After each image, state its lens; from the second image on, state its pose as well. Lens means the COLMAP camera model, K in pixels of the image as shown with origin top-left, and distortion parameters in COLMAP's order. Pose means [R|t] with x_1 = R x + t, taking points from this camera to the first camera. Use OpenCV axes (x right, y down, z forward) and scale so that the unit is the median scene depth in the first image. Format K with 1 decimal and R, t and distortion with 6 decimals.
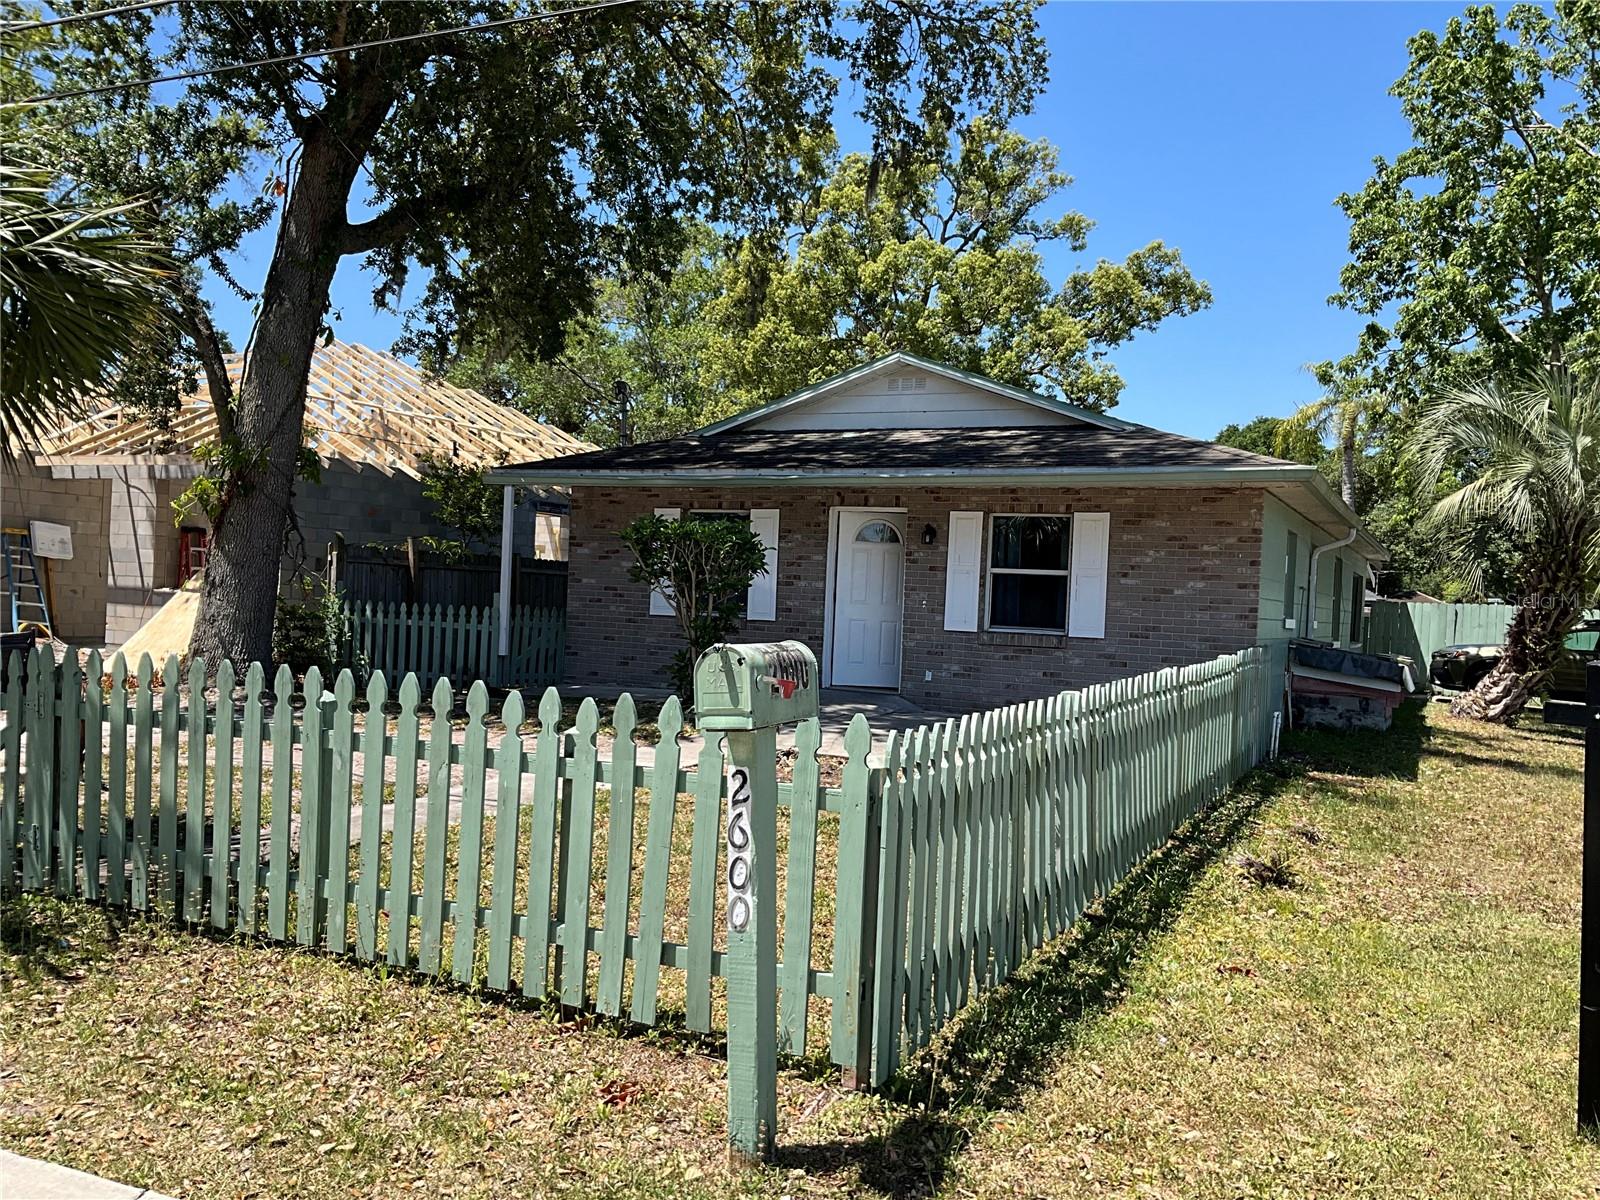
lens RADIAL K [[1332.5, 0, 796.1], [0, 1332.5, 594.2], [0, 0, 1]] dist [0.113681, -0.215174]
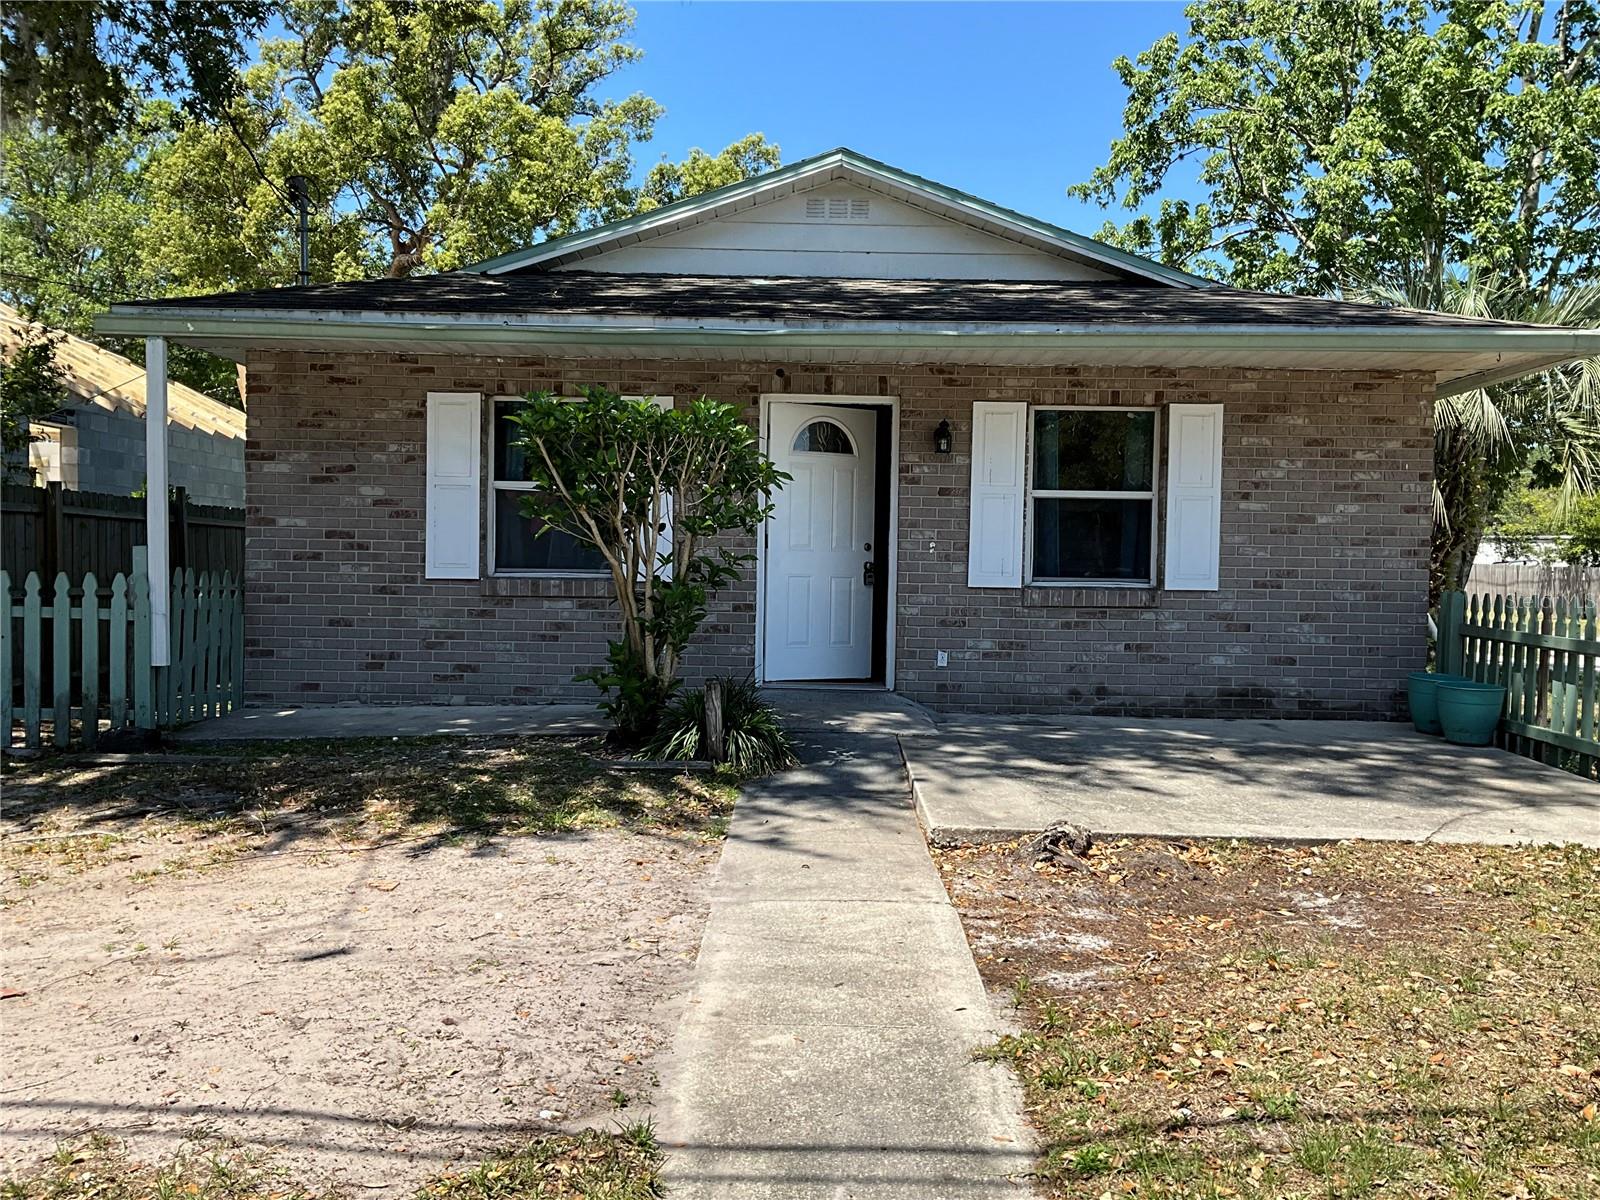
lens RADIAL K [[1292.4, 0, 800.0], [0, 1292.4, 600.0], [0, 0, 1]] dist [0.083889, -0.189718]
pose [[0.895220, -0.045036, 0.443343, -0.224869], [0.022119, 0.998144, 0.056732, -0.003818], [-0.445076, -0.040981, 0.894555, 0.447831]]
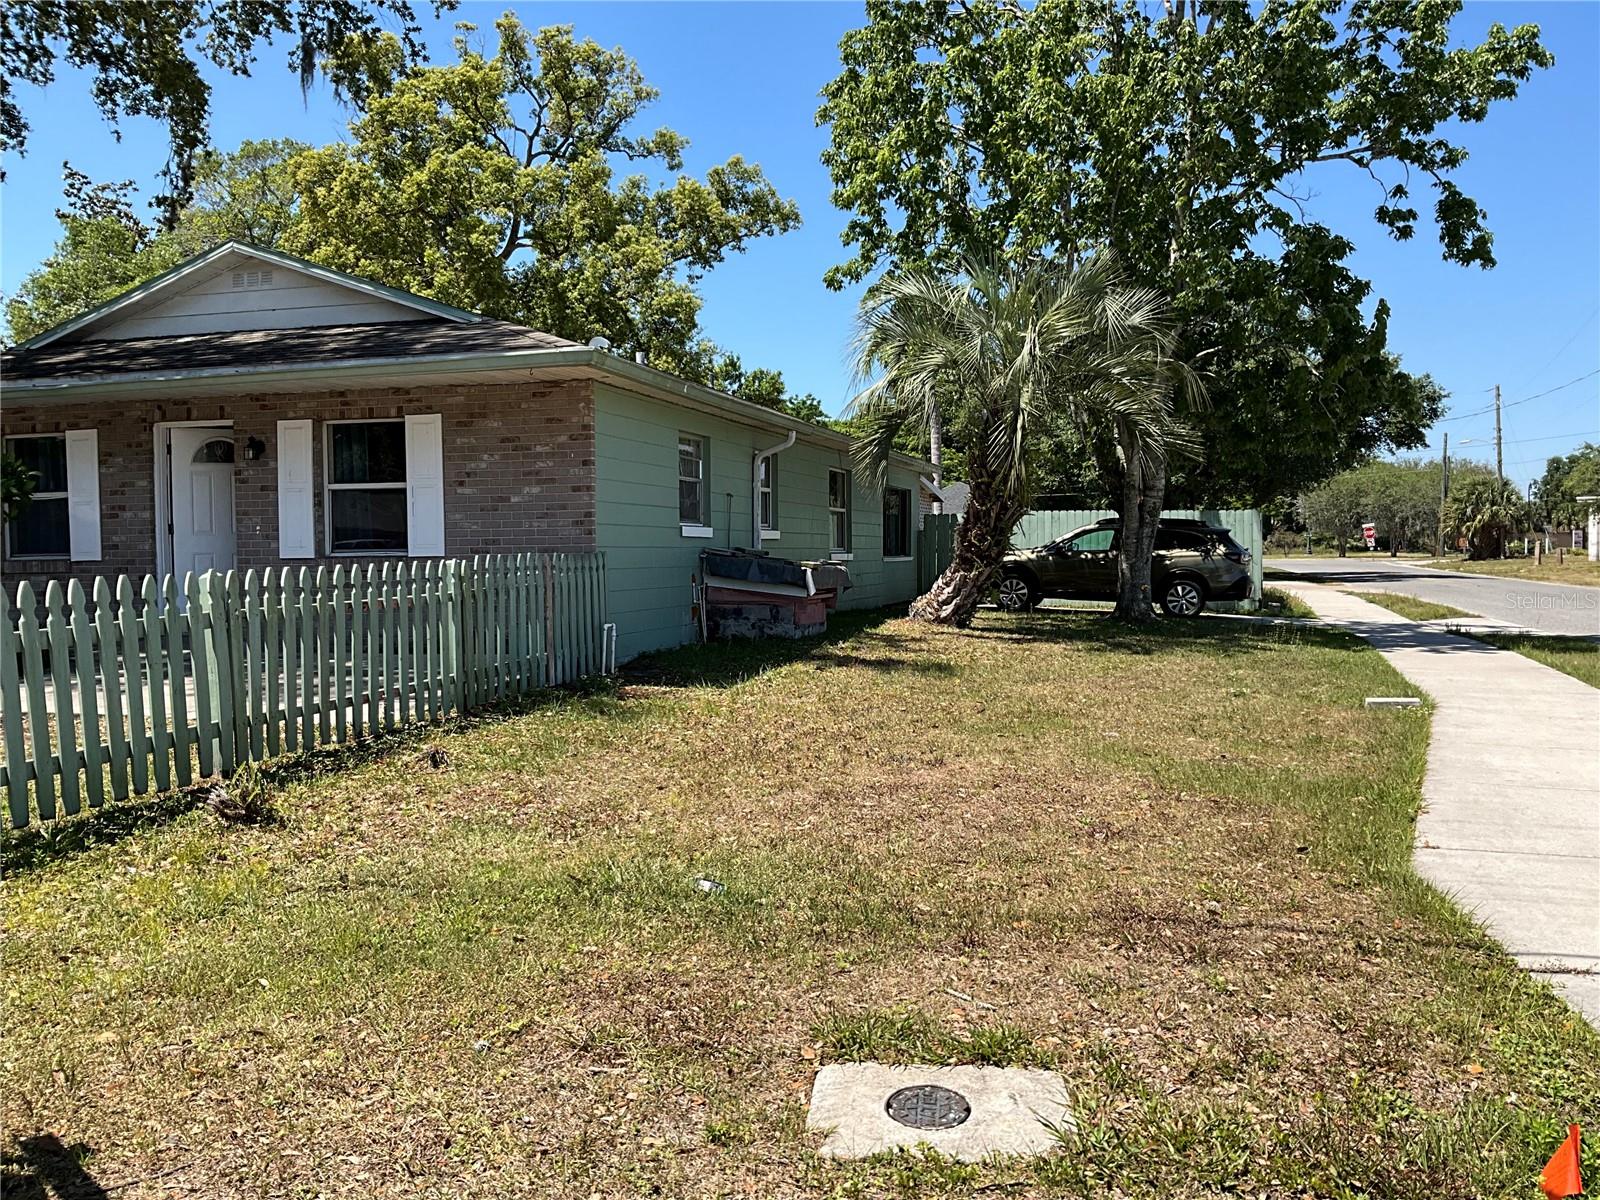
lens RADIAL K [[1332.5, 0, 796.1], [0, 1332.5, 594.2], [0, 0, 1]] dist [0.113681, -0.215174]
pose [[0.982671, -0.062440, 0.174524, 0.268757], [0.056034, 0.997570, 0.041403, 0.030492], [-0.176685, -0.030906, 0.983782, 0.074089]]
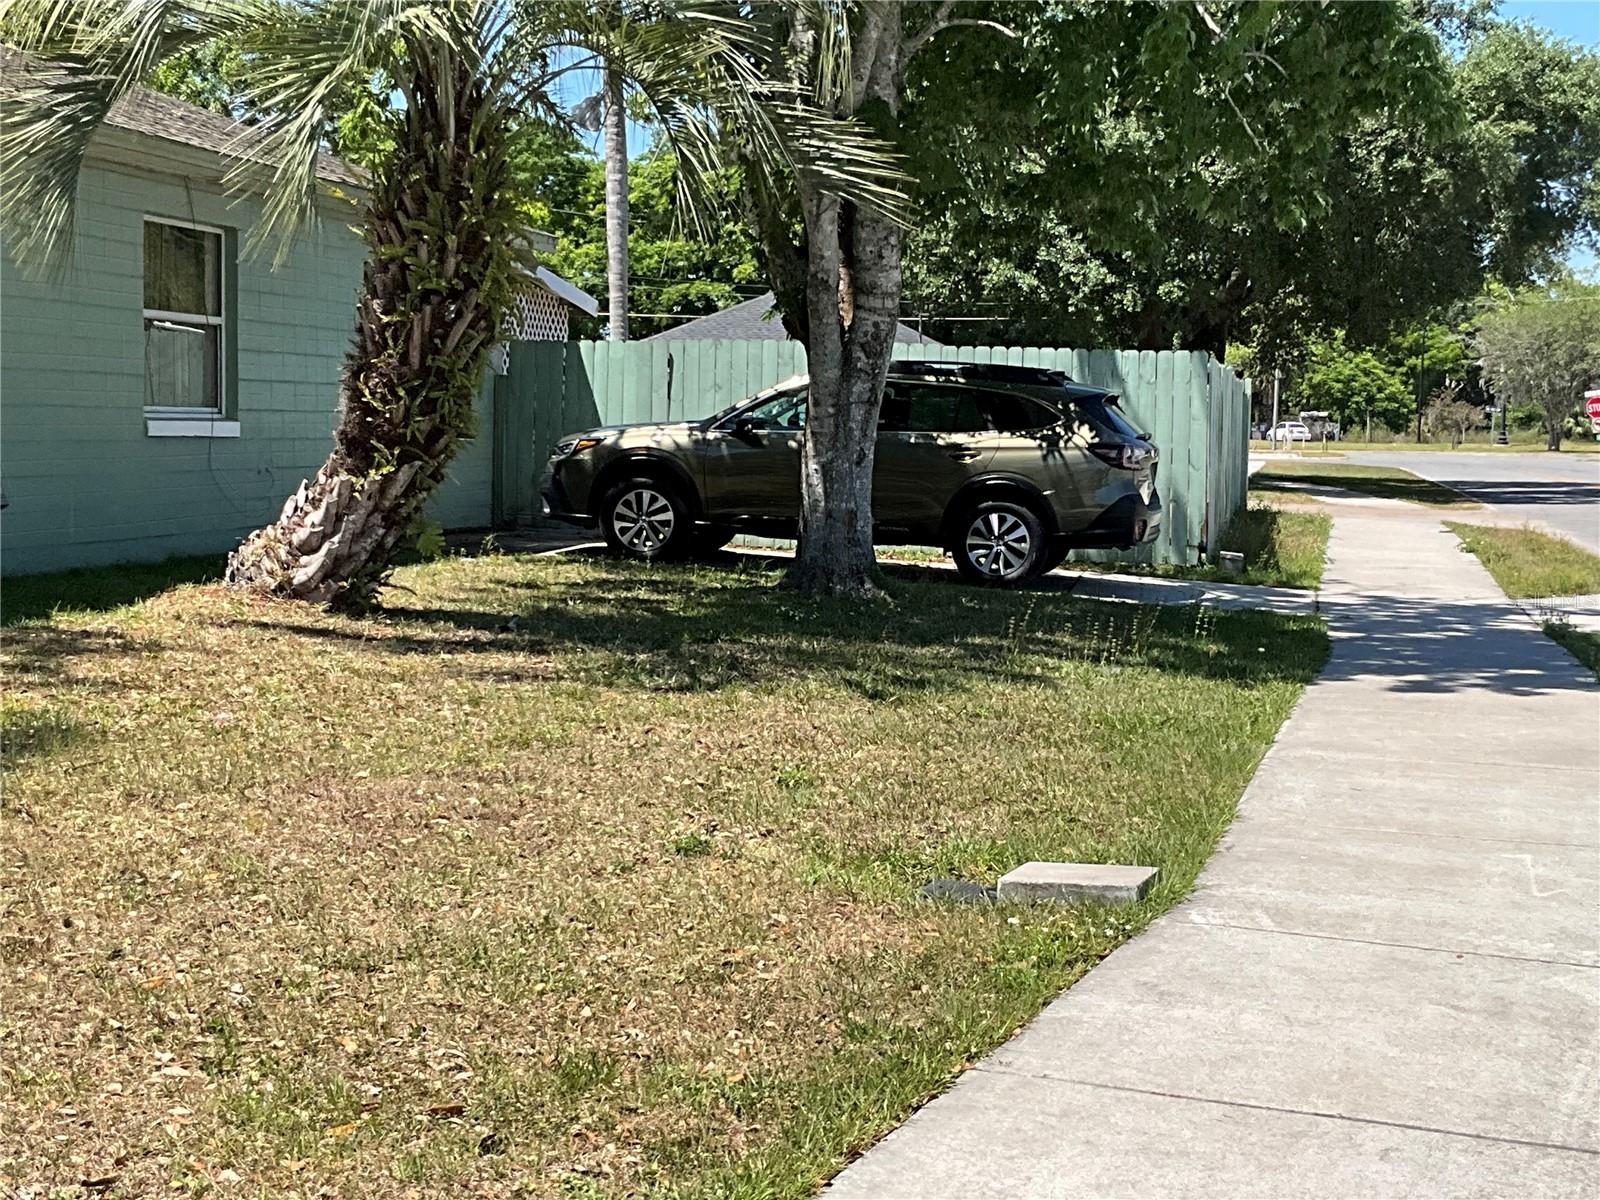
lens RADIAL K [[2454.5, 0, 800.0], [0, 2454.5, 600.0], [0, 0, 1]] dist [0.085113, 0.048964]
pose [[0.968006, -0.049571, 0.245983, 0.532628], [0.028859, 0.995781, 0.087105, 0.039229], [-0.249263, -0.077220, 0.965352, 0.279865]]
